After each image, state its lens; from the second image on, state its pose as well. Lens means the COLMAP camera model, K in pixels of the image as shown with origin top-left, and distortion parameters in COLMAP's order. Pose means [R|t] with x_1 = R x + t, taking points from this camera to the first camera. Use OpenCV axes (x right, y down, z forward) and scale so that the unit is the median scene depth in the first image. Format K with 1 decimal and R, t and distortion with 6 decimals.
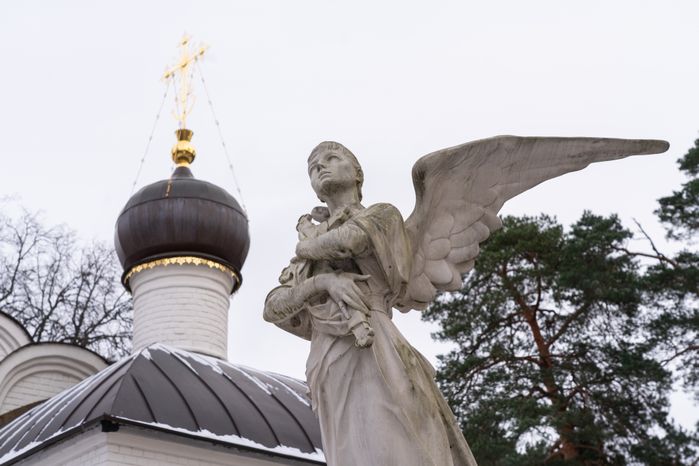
lens RADIAL K [[1173.3, 0, 349.1], [0, 1173.3, 232.3], [0, 0, 1]] dist [0.036701, 0.000000]
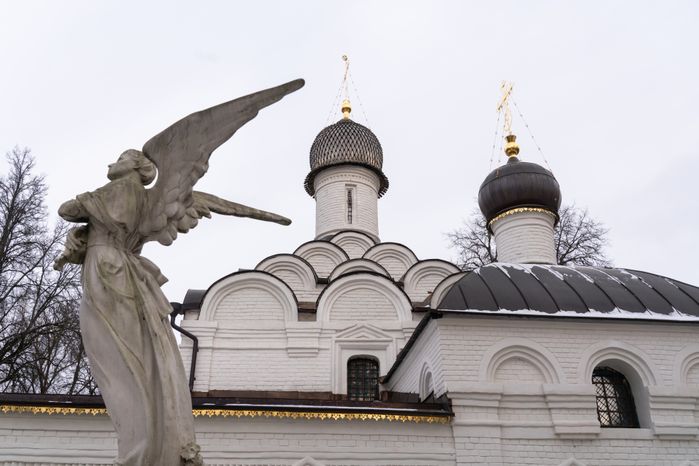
lens RADIAL K [[645.5, 0, 349.6], [0, 645.5, 233.4], [0, 0, 1]] dist [-0.022650, 0.000000]
pose [[0.808196, -0.212842, -0.549106, 0.708704], [0.230540, 0.972337, -0.037575, 0.145656], [0.541914, -0.096223, 0.834908, 0.379613]]
